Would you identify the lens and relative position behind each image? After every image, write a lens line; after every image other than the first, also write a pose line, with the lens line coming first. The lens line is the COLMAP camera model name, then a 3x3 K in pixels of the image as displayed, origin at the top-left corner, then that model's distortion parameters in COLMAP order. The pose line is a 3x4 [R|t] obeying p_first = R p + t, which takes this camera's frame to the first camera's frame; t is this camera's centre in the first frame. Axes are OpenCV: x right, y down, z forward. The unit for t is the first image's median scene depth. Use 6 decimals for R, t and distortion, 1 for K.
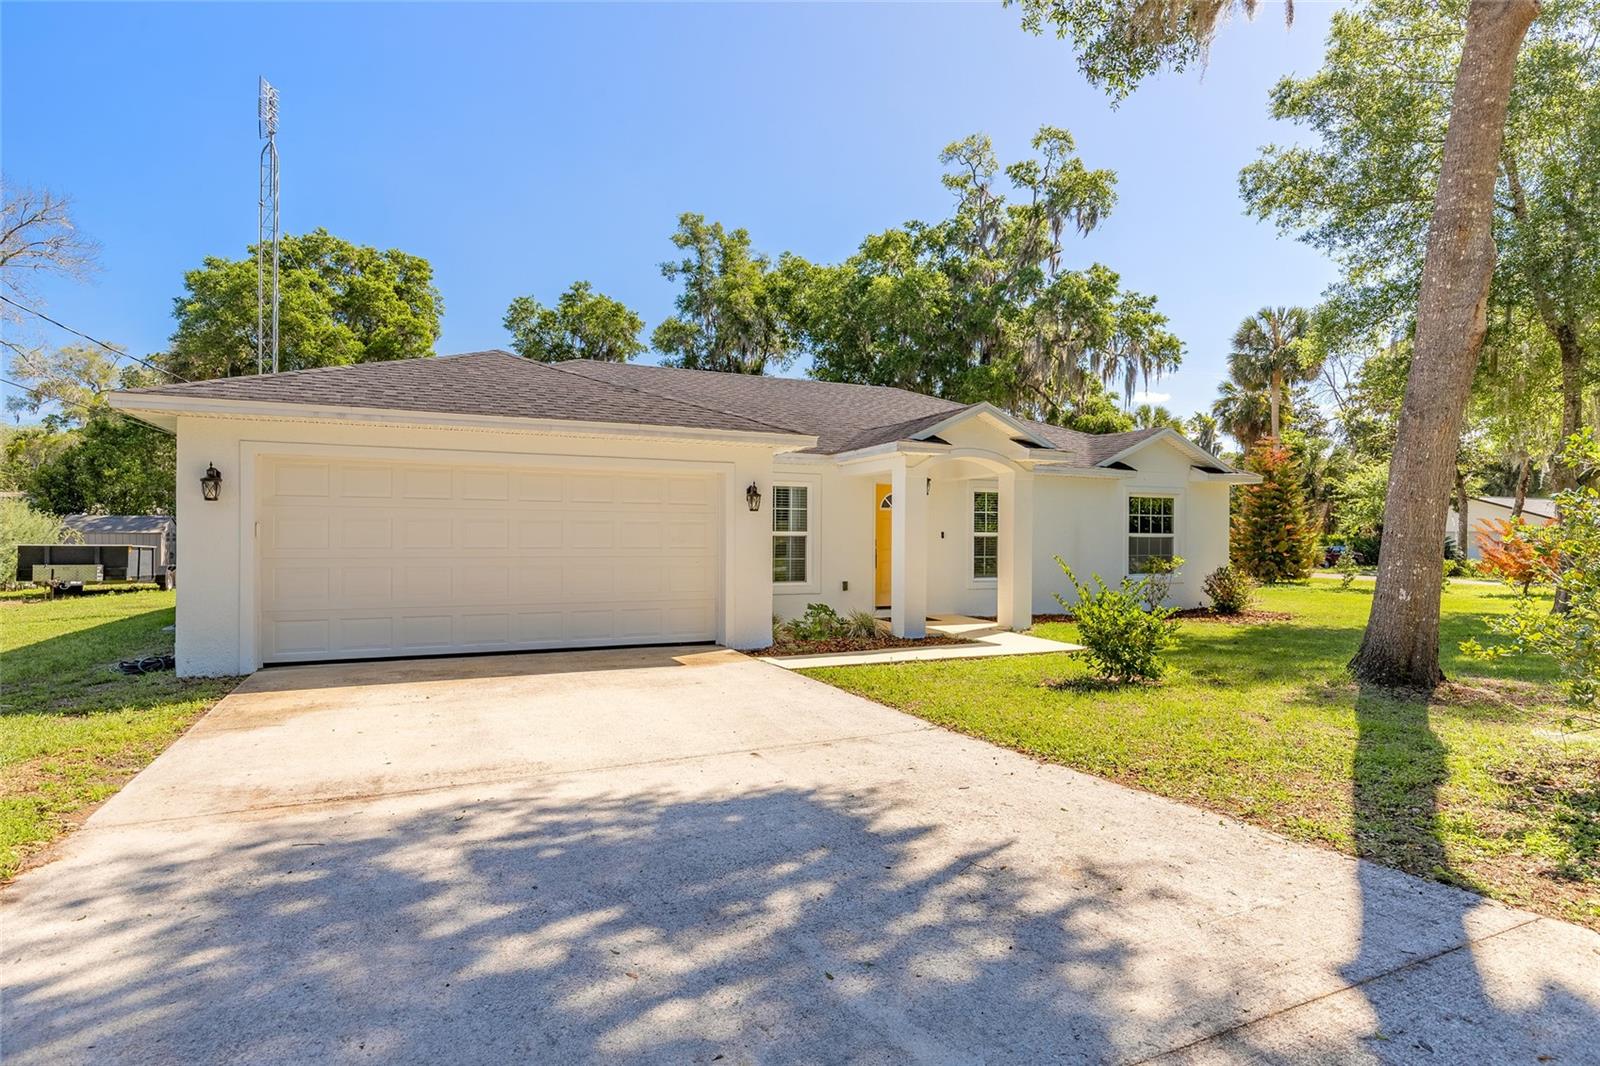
lens RADIAL K [[824.2, 0, 799.6], [0, 824.2, 537.1], [0, 0, 1]] dist [0.002217, -0.000861]
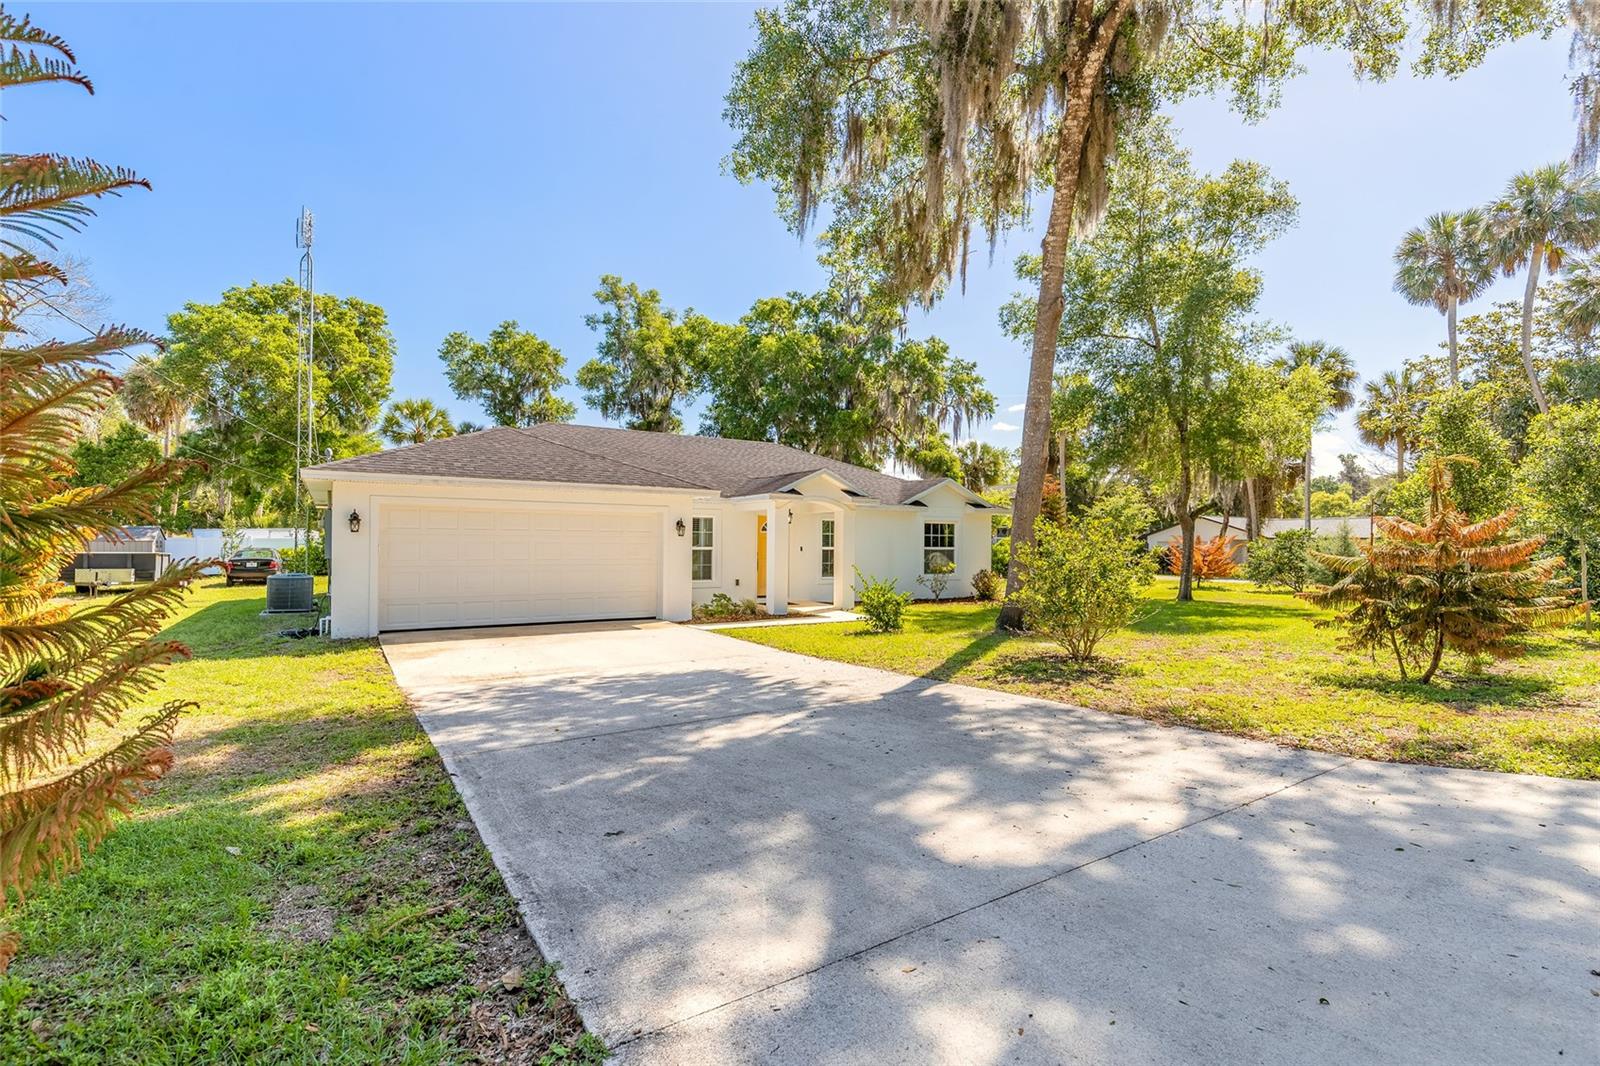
lens RADIAL K [[726.3, 0, 802.1], [0, 726.3, 540.0], [0, 0, 1]] dist [0.011160, -0.003357]
pose [[0.989899, 0.004082, 0.141716, -0.005586], [-0.003884, 0.999991, -0.001672, -0.005835], [-0.141722, 0.001105, 0.989906, -0.115671]]
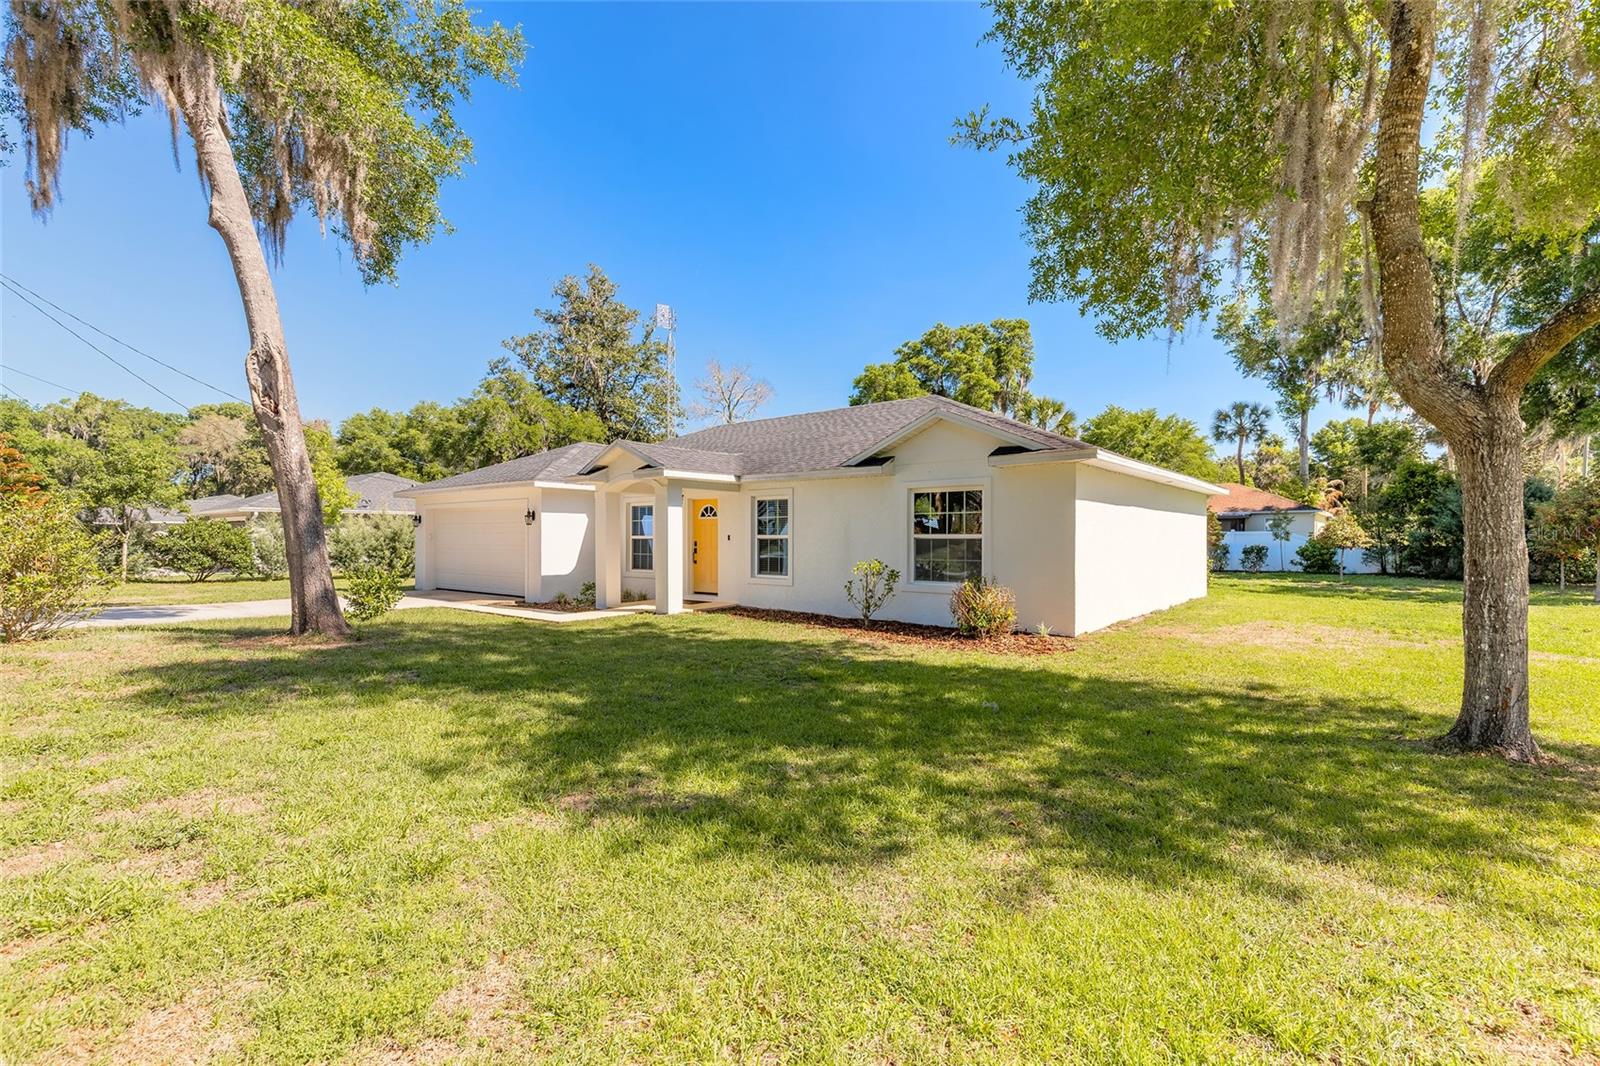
lens RADIAL K [[726.3, 0, 801.5], [0, 726.3, 536.8], [0, 0, 1]] dist [0.011160, -0.003357]
pose [[0.444633, -0.004086, -0.895703, 0.415458], [0.002100, 0.999992, -0.003519, 0.000123], [0.895710, -0.000316, 0.444638, 0.215350]]
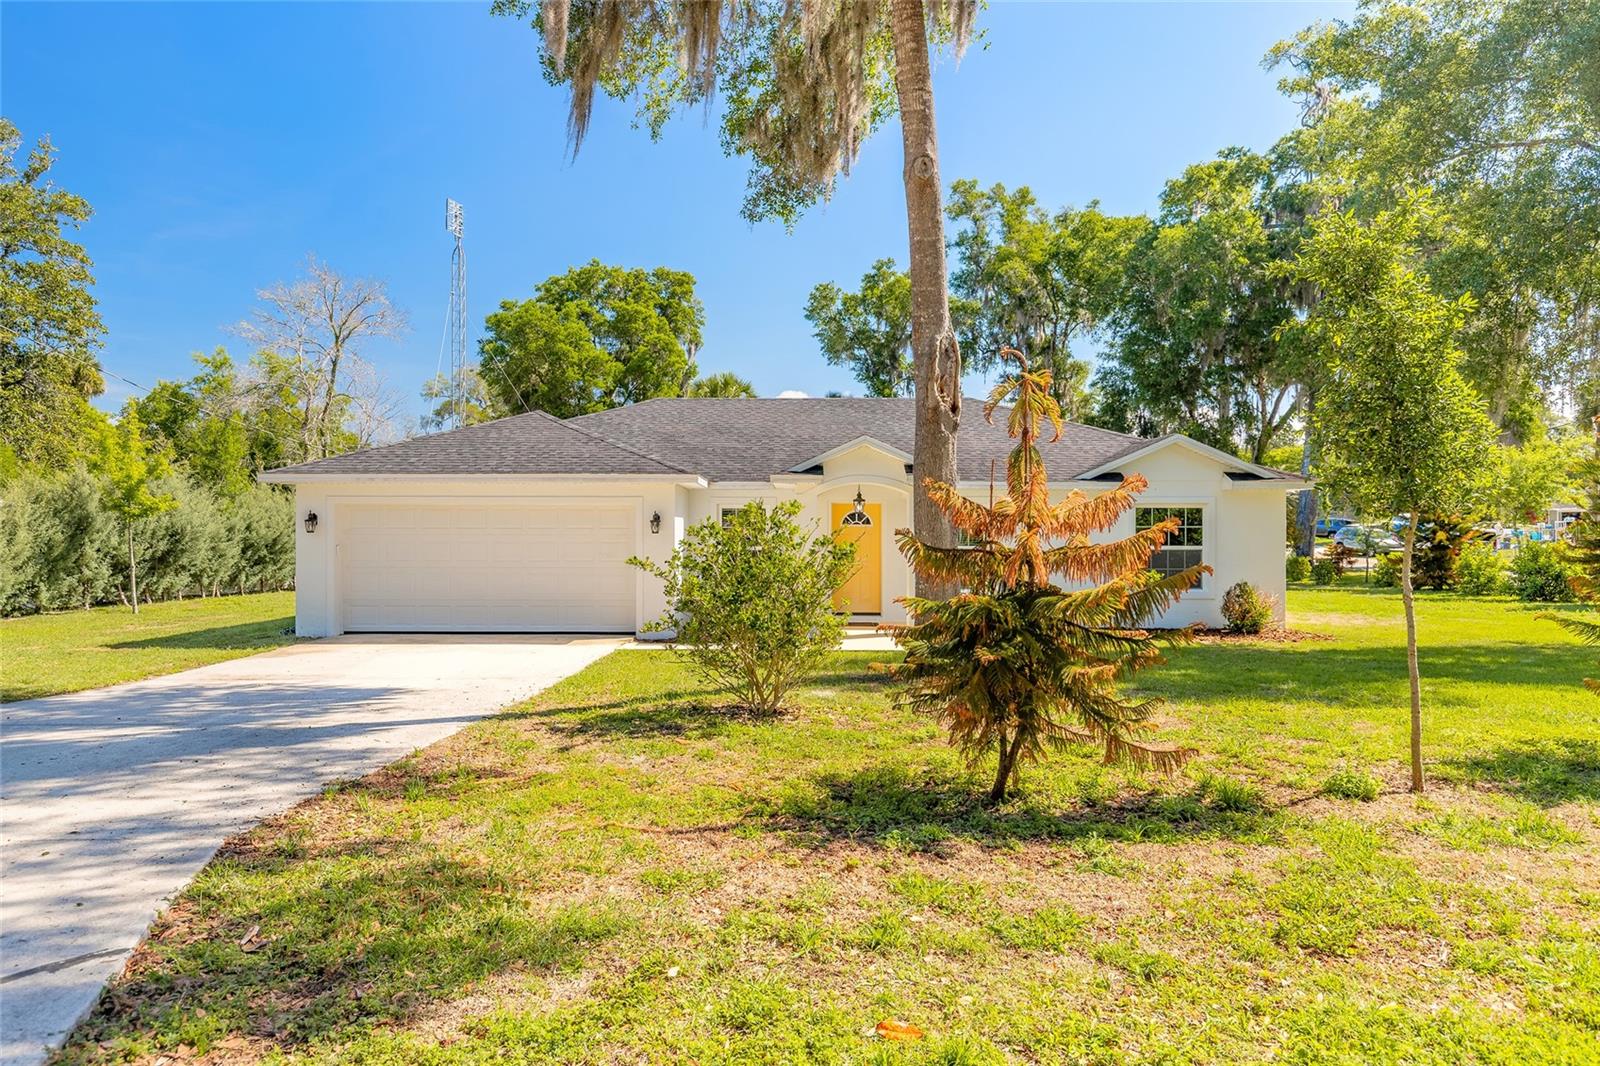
lens RADIAL K [[1011.9, 0, 801.1], [0, 1011.9, 539.3], [0, 0, 1]] dist [0.009047, 0.002006]
pose [[0.907121, -0.001701, -0.420867, 0.212885], [0.002857, 0.999994, 0.002115, -0.006353], [0.420860, -0.003121, 0.907120, -0.091852]]
